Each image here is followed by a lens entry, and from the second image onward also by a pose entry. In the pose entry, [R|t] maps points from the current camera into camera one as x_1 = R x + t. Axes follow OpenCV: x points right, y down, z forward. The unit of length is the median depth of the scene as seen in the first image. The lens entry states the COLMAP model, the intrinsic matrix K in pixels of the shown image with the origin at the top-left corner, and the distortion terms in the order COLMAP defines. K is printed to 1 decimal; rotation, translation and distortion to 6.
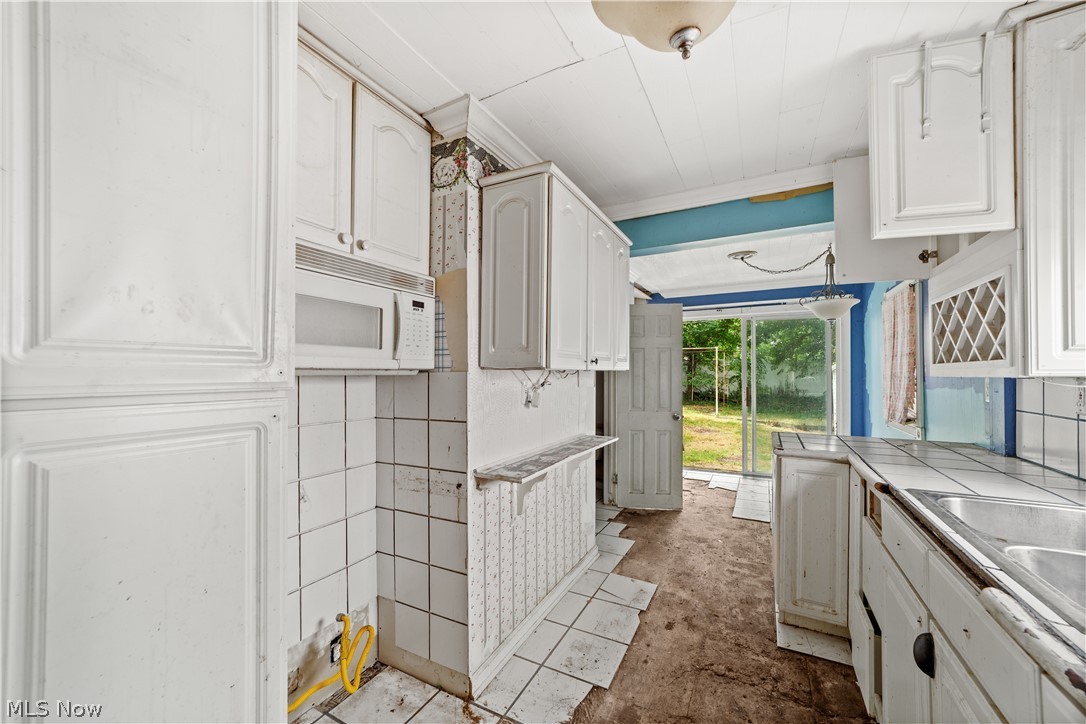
lens RADIAL K [[426.5, 0, 548.0], [0, 426.5, 374.4], [0, 0, 1]] dist [-0.014226, 0.008567]
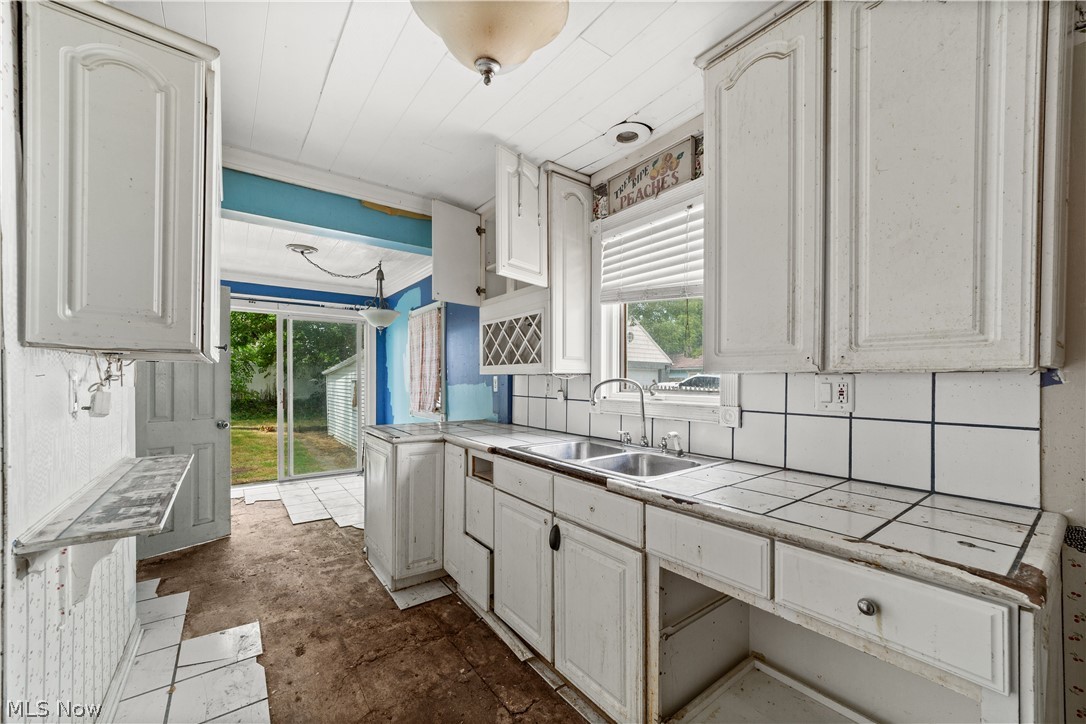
lens RADIAL K [[417.0, 0, 552.8], [0, 417.0, 387.4], [0, 0, 1]] dist [-0.002613, 0.004943]
pose [[0.425930, -0.015567, 0.904622, -0.234530], [-0.002868, 0.999824, 0.018555, 0.018061], [-0.904752, -0.010497, 0.425810, 0.131590]]
